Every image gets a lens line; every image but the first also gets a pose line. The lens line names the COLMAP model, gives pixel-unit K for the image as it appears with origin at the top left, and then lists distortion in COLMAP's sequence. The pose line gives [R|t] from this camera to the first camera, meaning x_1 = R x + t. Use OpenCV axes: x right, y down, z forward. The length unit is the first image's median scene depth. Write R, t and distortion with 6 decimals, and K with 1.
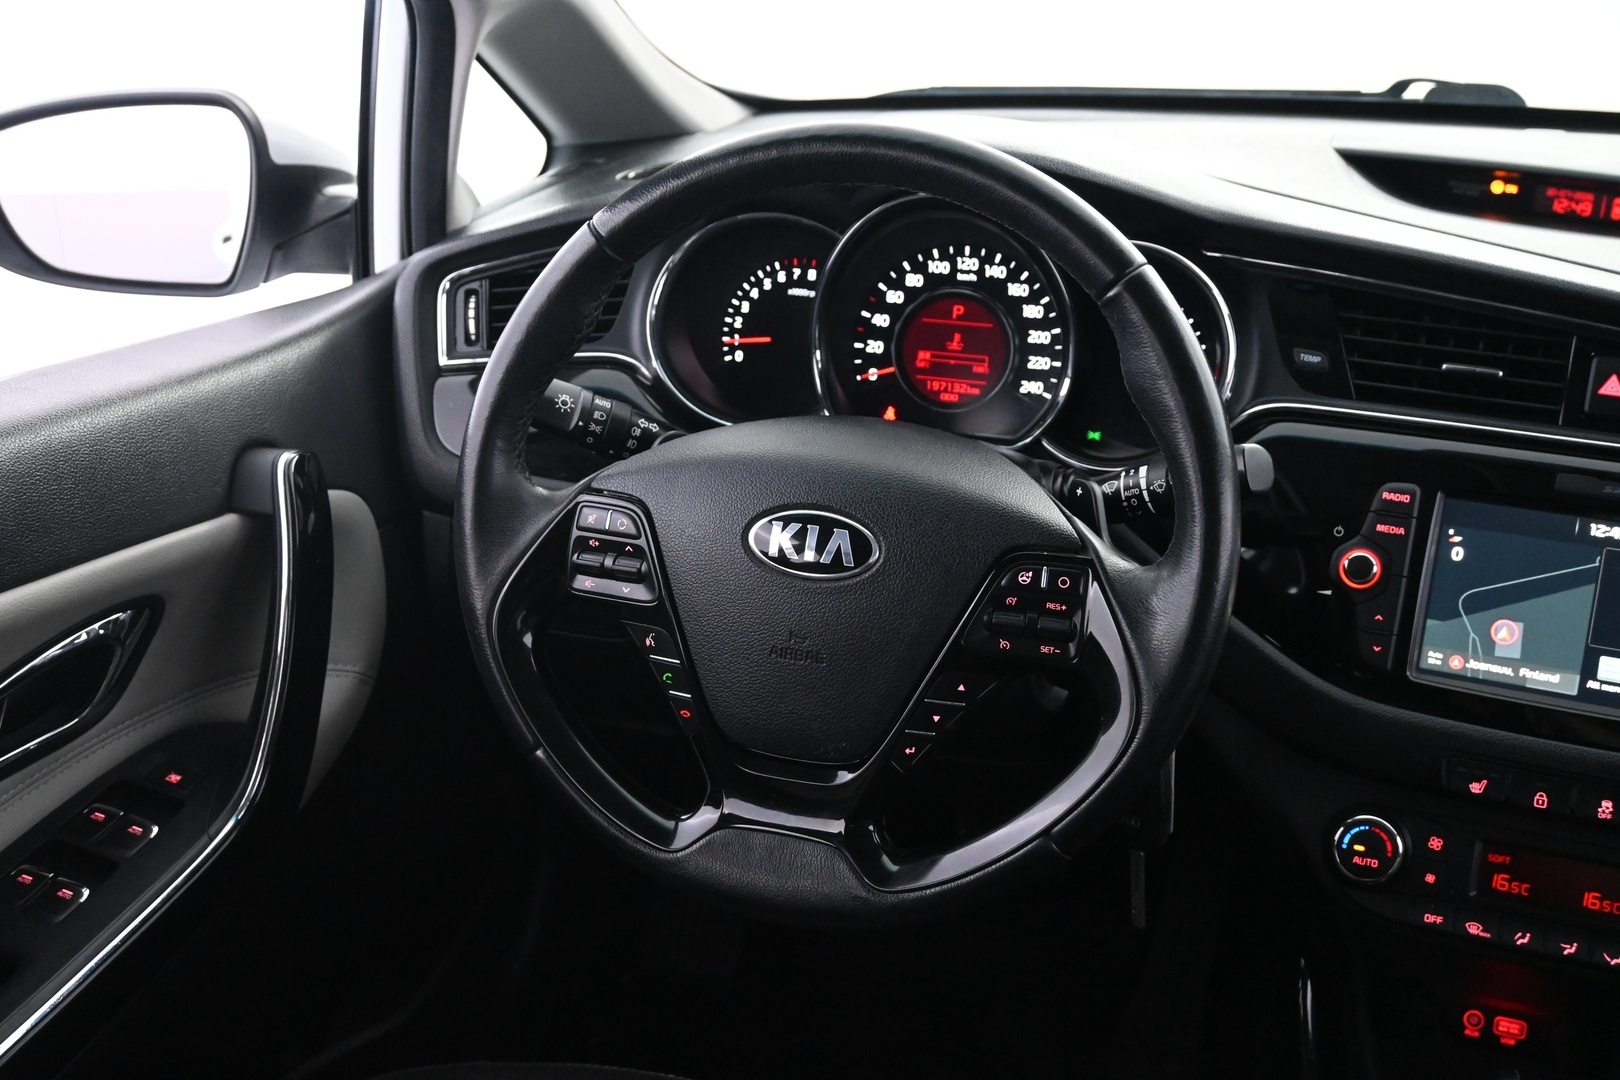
lens RADIAL K [[1662.1, 0, 810.1], [0, 1662.1, 534.9], [0, 0, 1]] dist [0.003191, -0.012860]
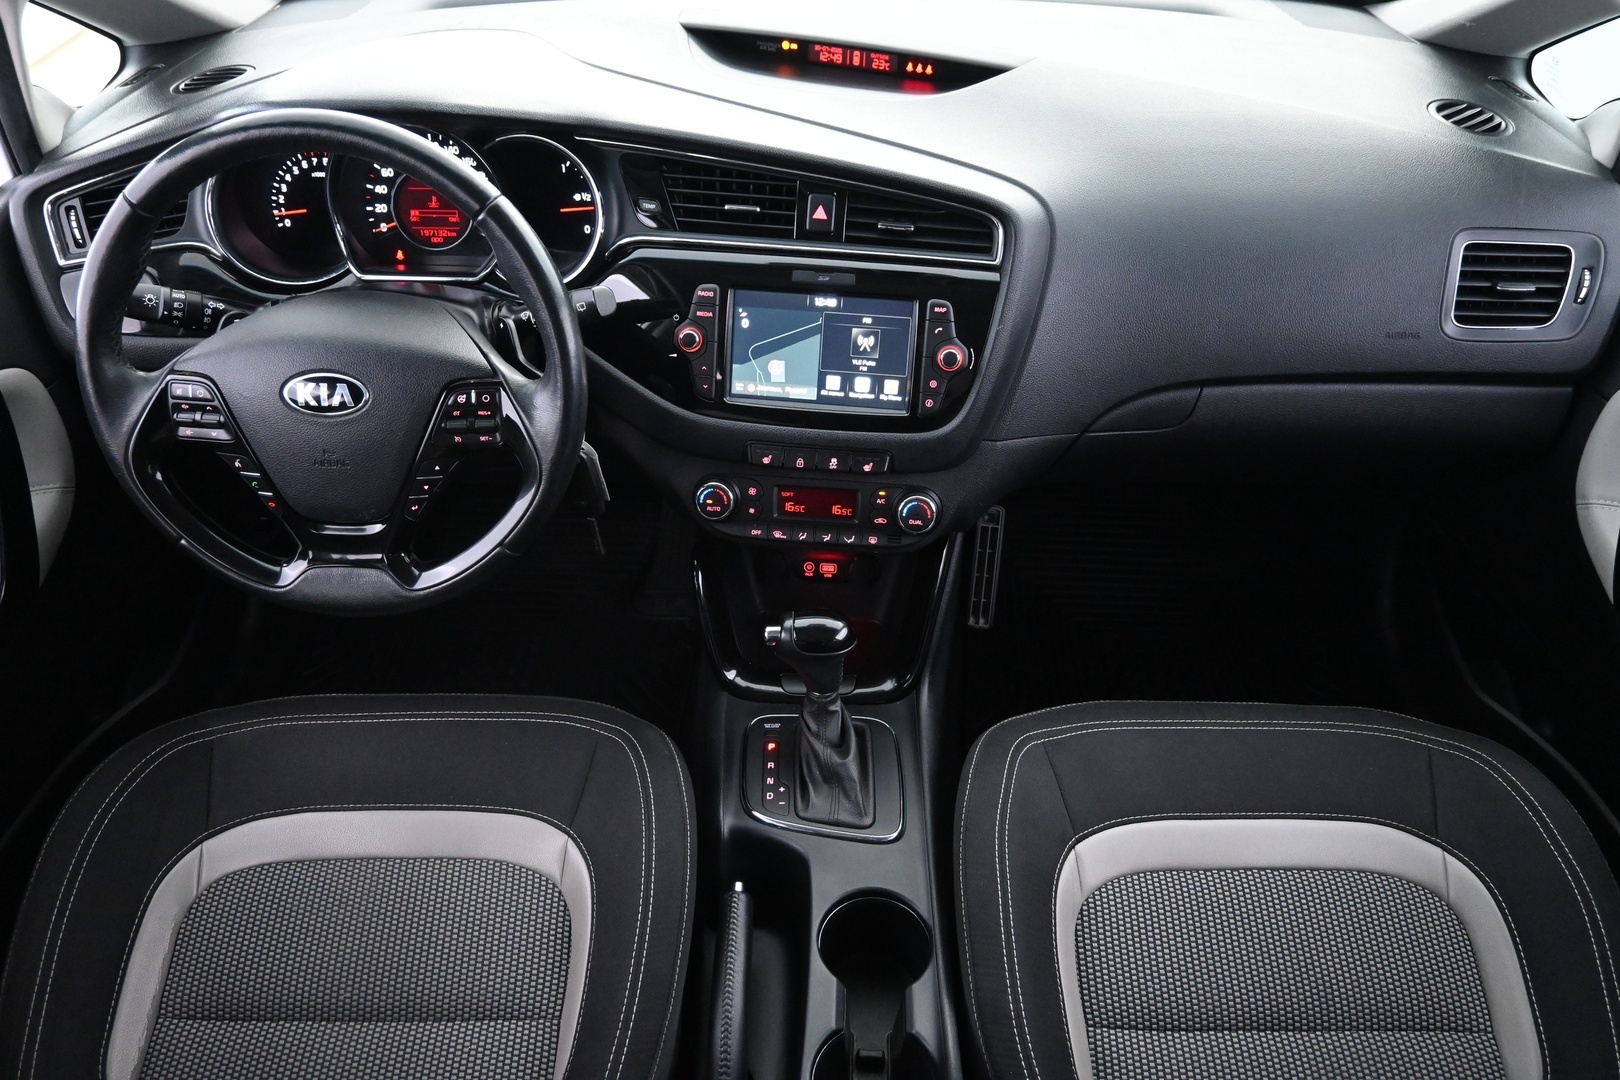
lens RADIAL K [[1177.5, 0, 813.6], [0, 1177.5, 537.2], [0, 0, 1]] dist [-0.006727, -0.000698]
pose [[0.961561, -0.175534, 0.211160, 0.167833], [0.105226, 0.945843, 0.307097, -0.143548], [-0.253630, -0.273073, 0.927956, -0.182991]]
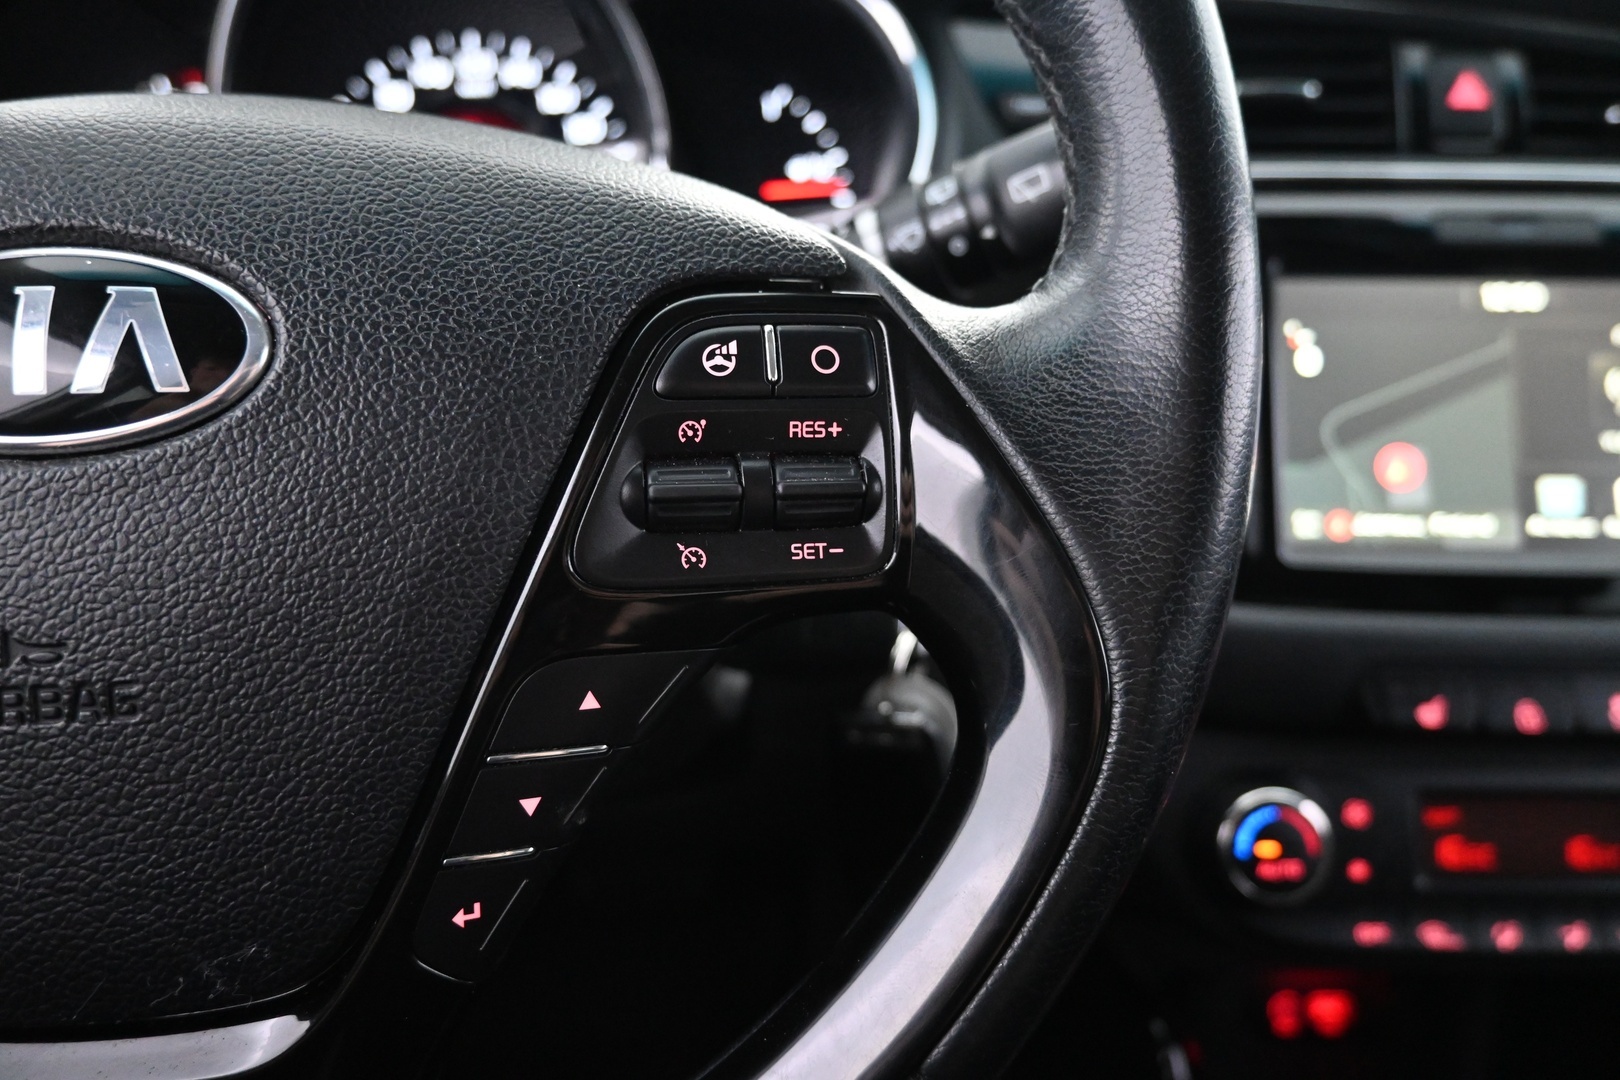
lens RADIAL K [[1071.0, 0, 779.3], [0, 1071.0, 593.8], [0, 0, 1]] dist [0.021736, 0.000189]
pose [[0.936736, -0.154267, 0.314209, 0.053653], [0.161162, 0.986920, 0.004085, 0.065611], [-0.310729, 0.046812, 0.949345, 0.675464]]
